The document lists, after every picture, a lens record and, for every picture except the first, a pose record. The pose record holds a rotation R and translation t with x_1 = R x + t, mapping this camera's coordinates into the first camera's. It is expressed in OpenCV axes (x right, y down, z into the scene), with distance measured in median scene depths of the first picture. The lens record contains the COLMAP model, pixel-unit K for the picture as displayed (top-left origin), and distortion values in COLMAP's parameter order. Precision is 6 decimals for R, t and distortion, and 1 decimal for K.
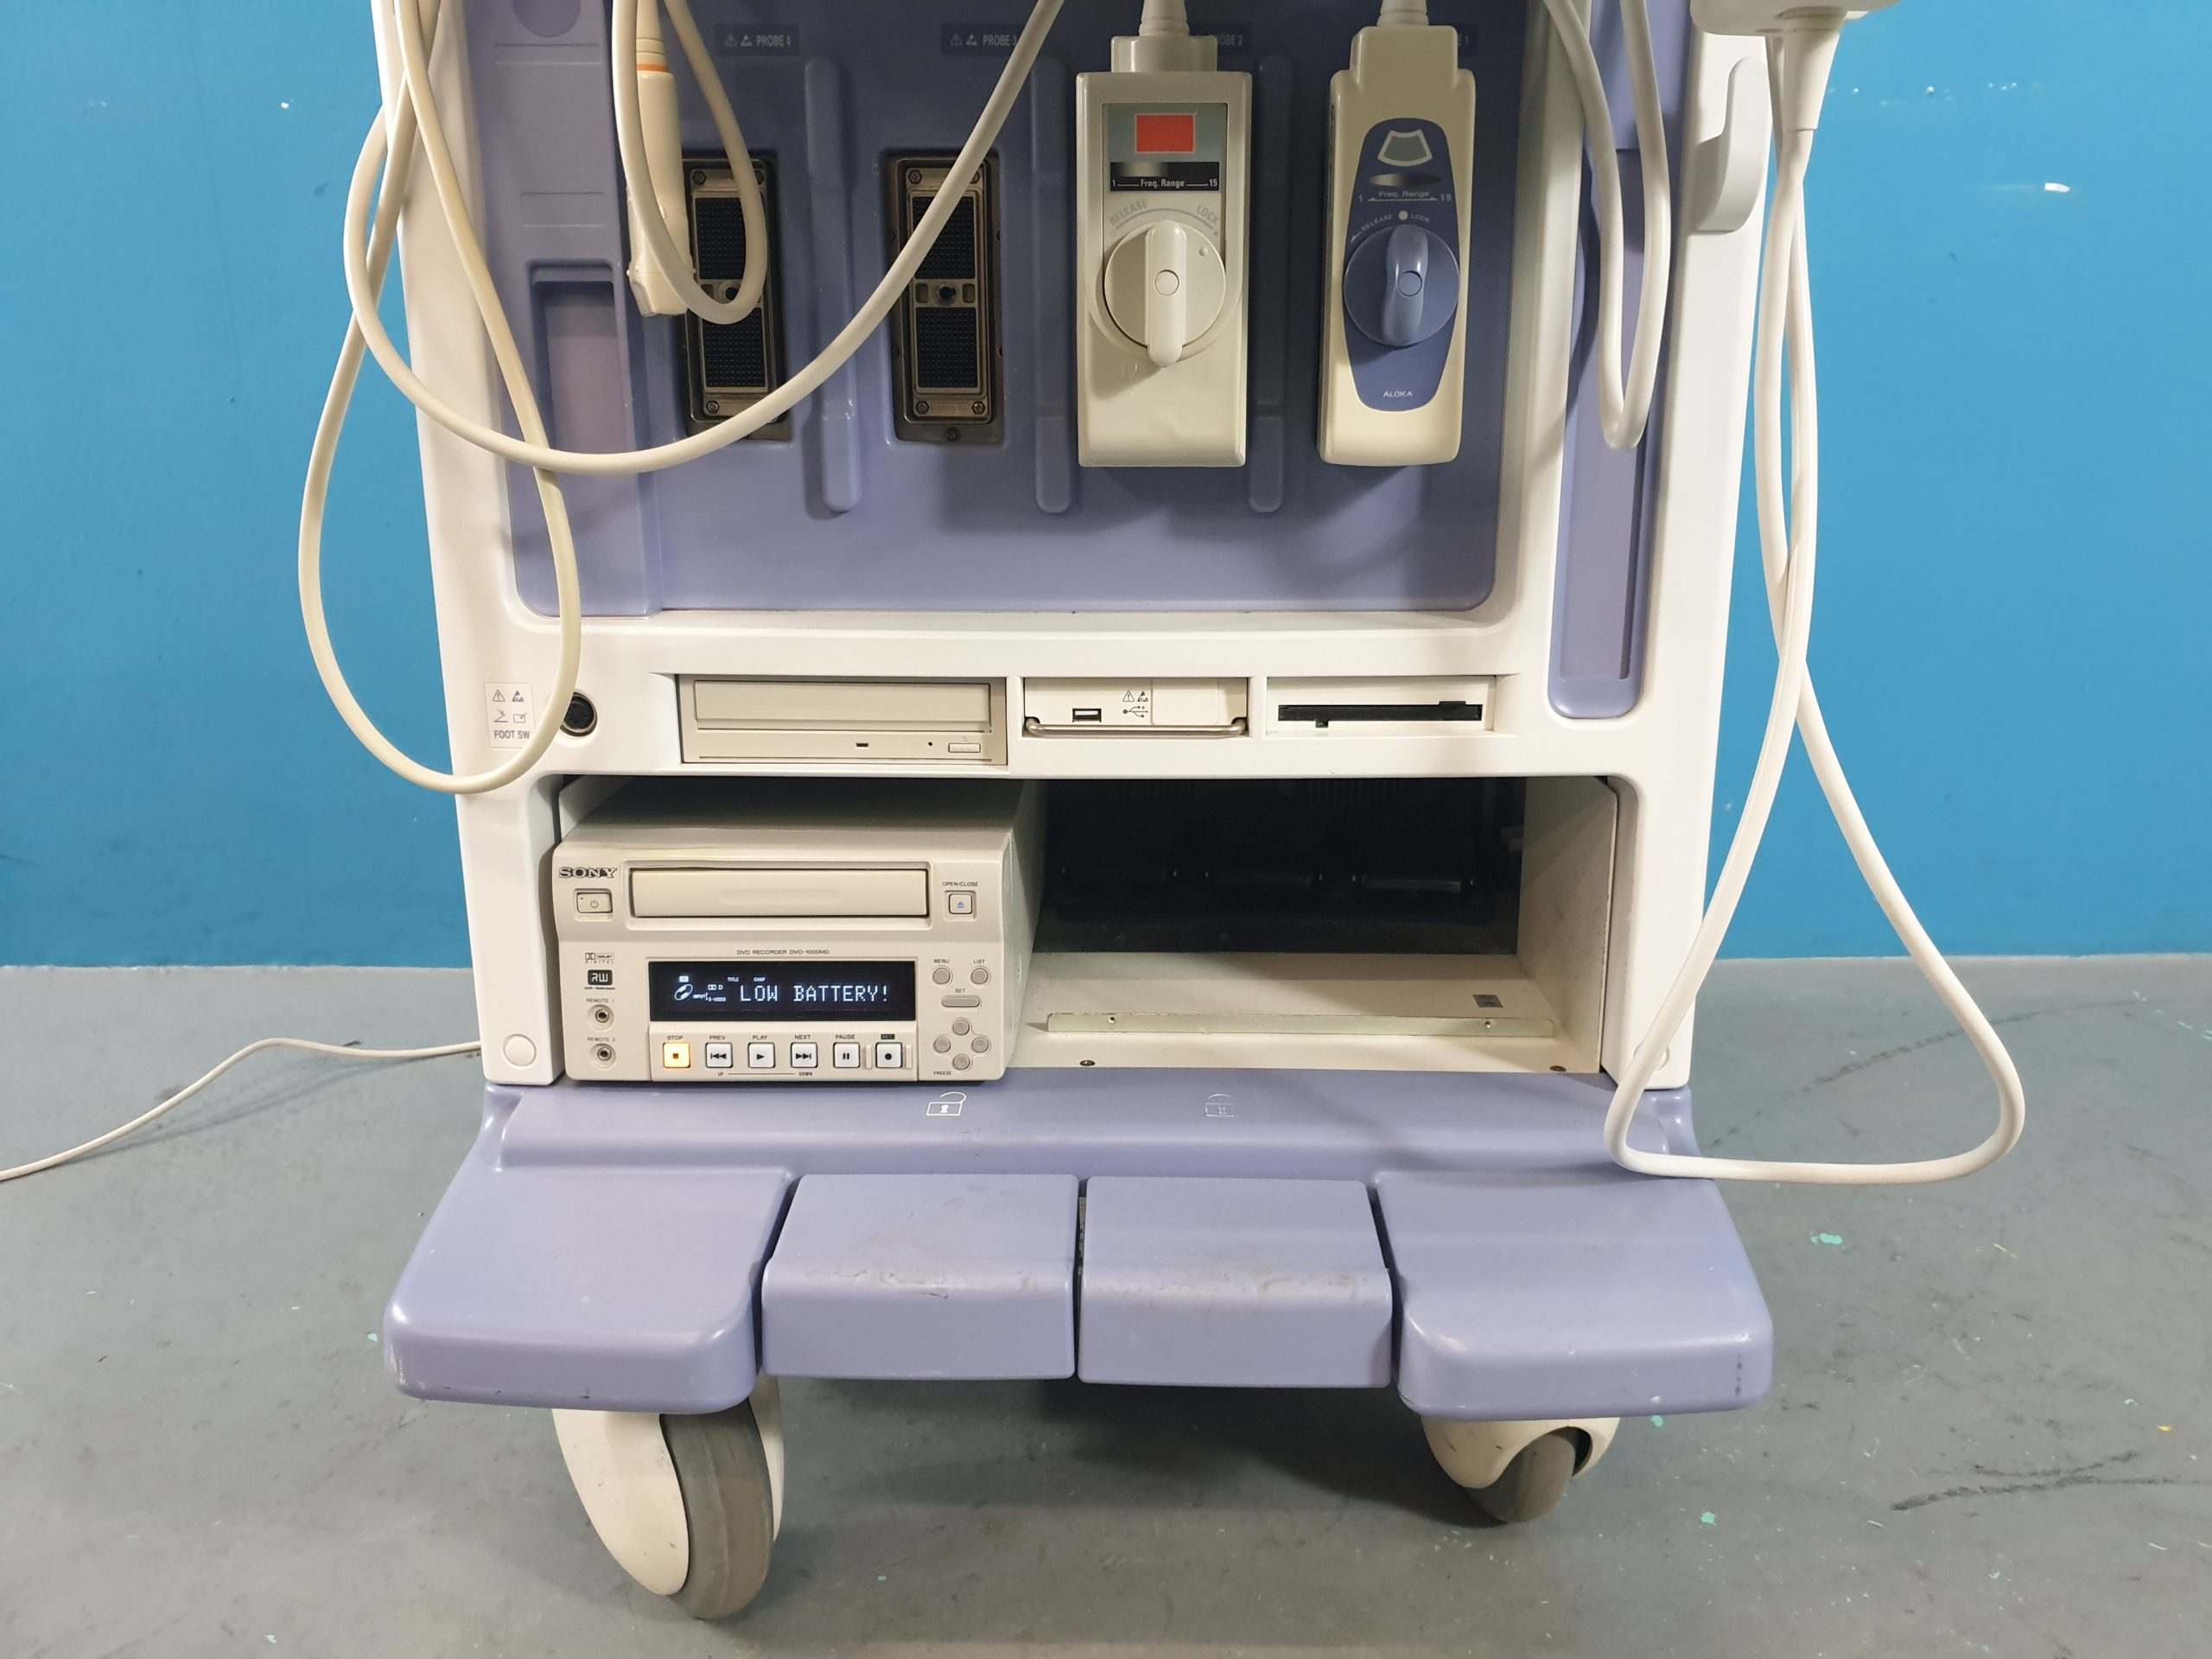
lens RADIAL K [[1760.9, 0, 1098.7], [0, 1760.9, 815.9], [0, 0, 1]] dist [0.015223, 0.017067]
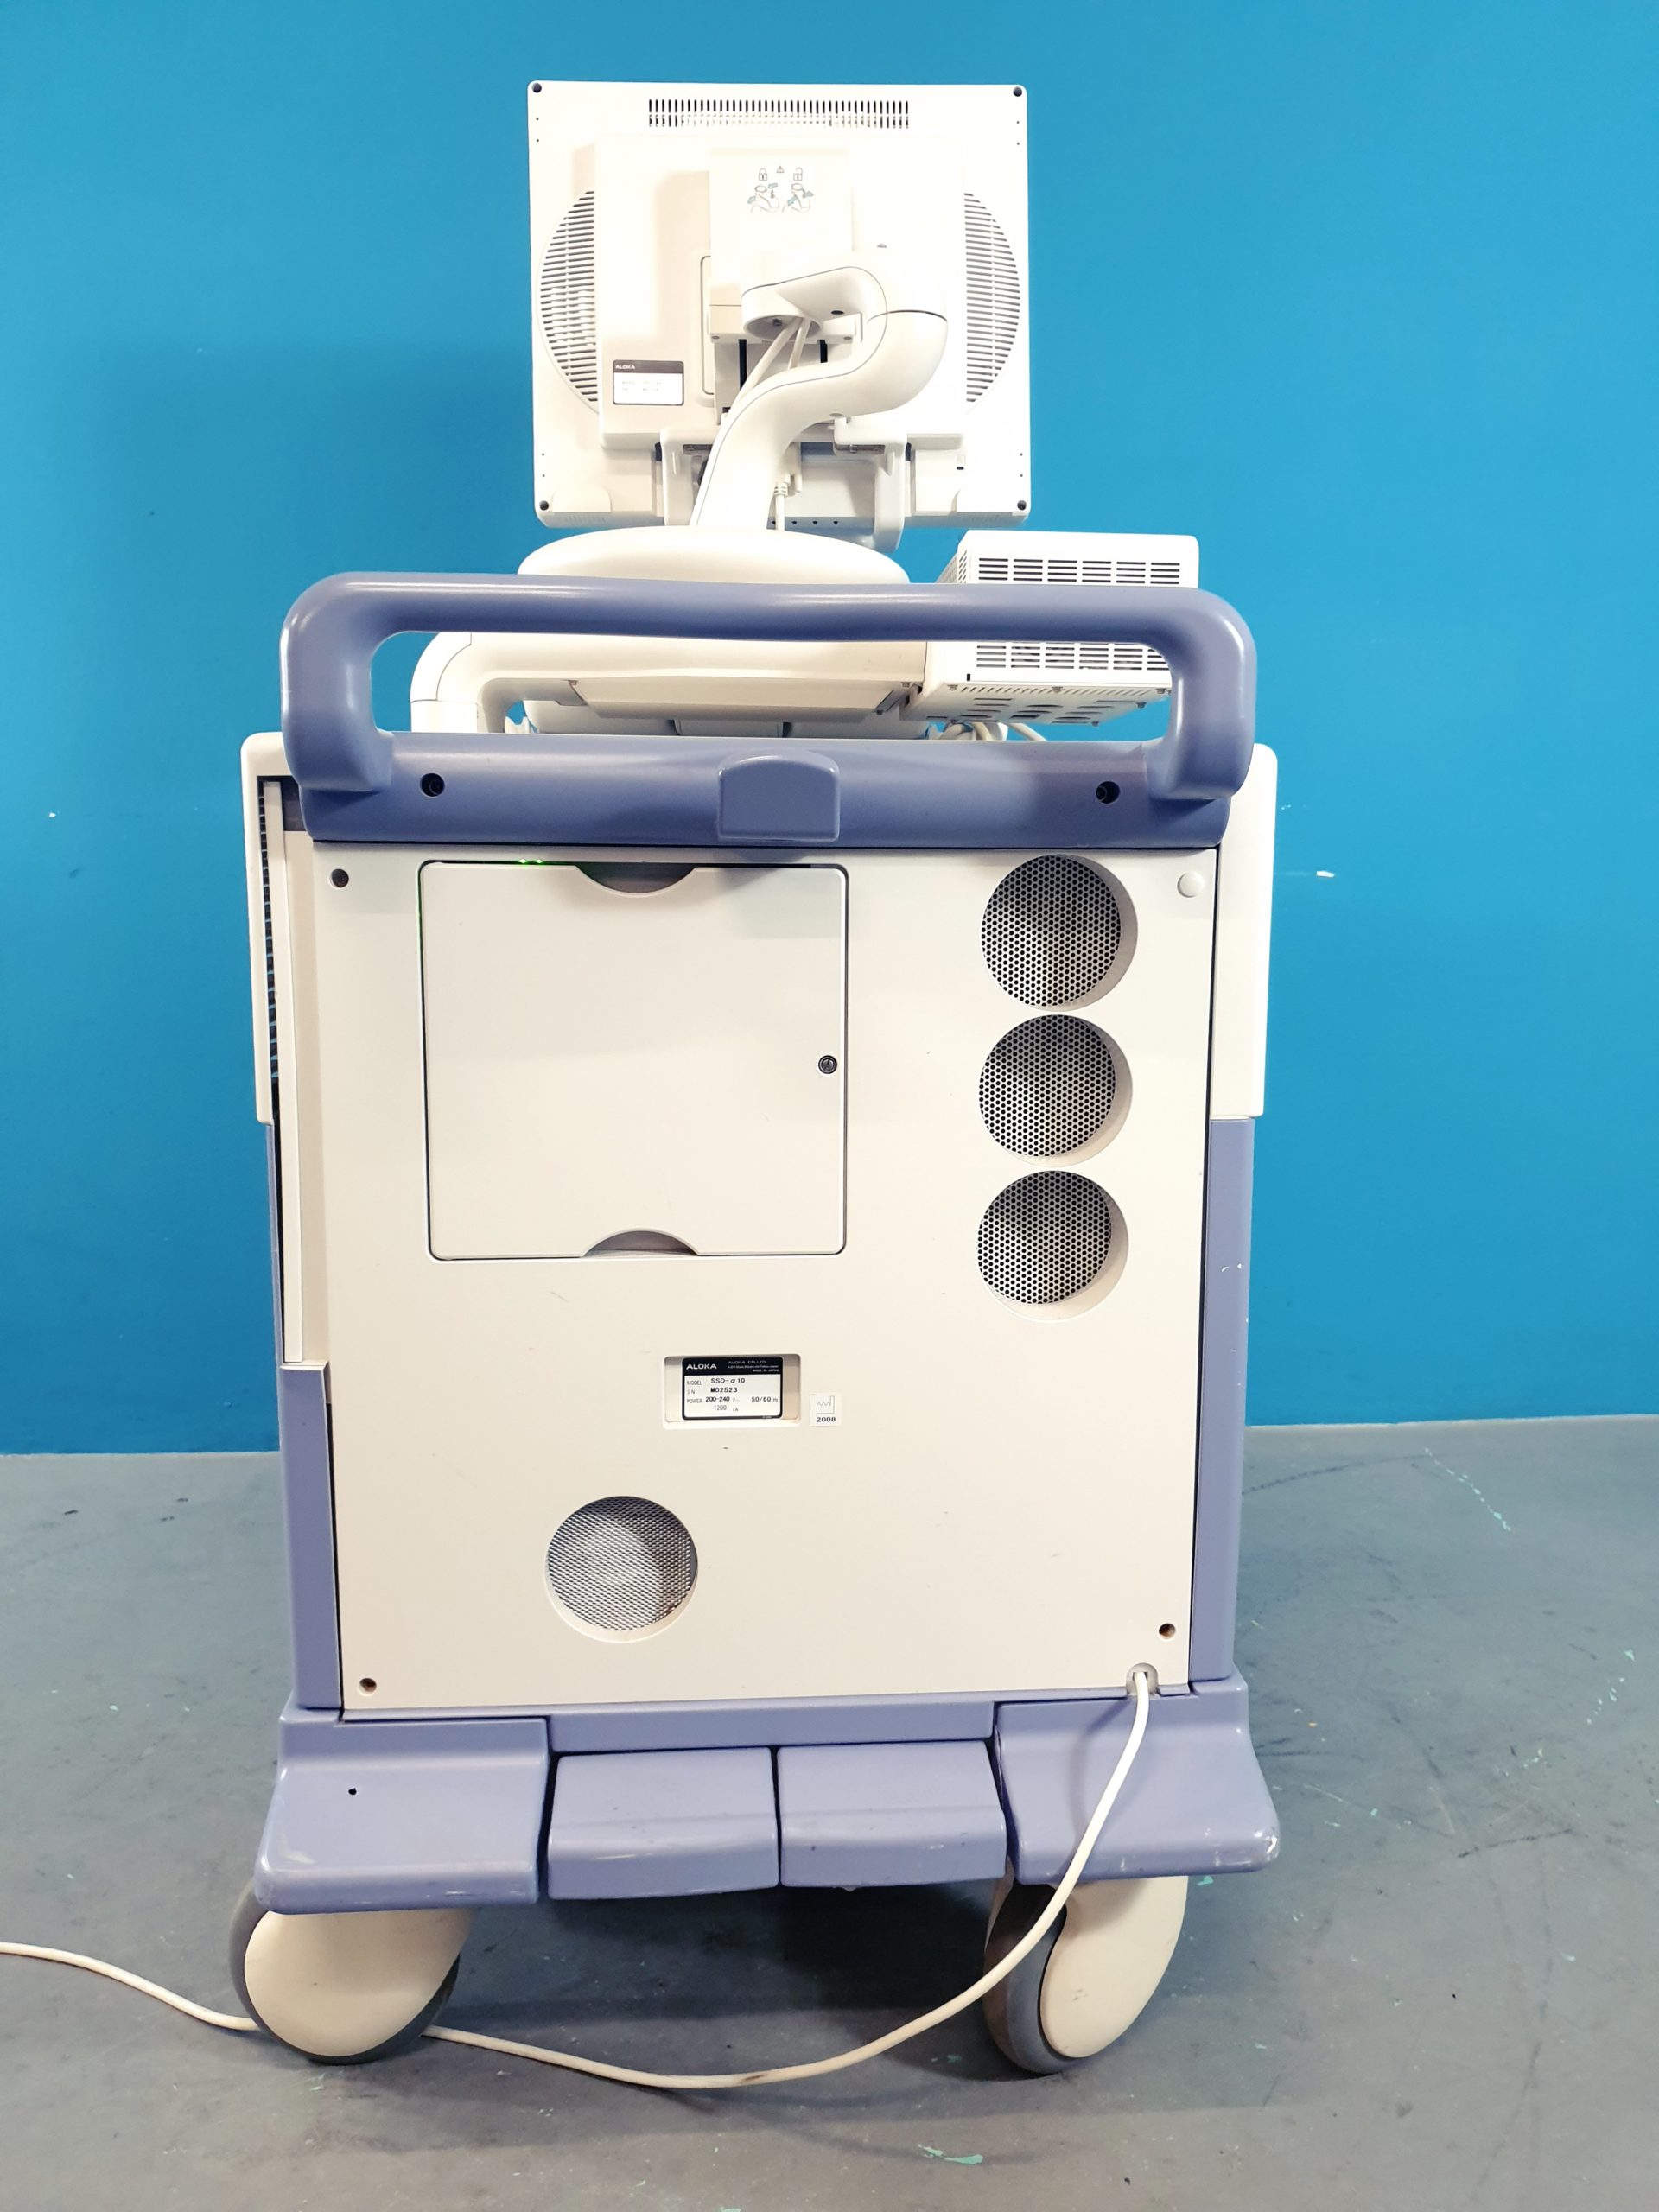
lens RADIAL K [[1760.9, 0, 831.2], [0, 1760.9, 1104.7], [0, 0, 1]] dist [0.015223, 0.017067]
pose [[0.998387, -0.005701, 0.056486, 0.122496], [0.012247, 0.993149, -0.116215, -0.020474], [-0.055436, 0.116719, 0.991617, -0.693910]]
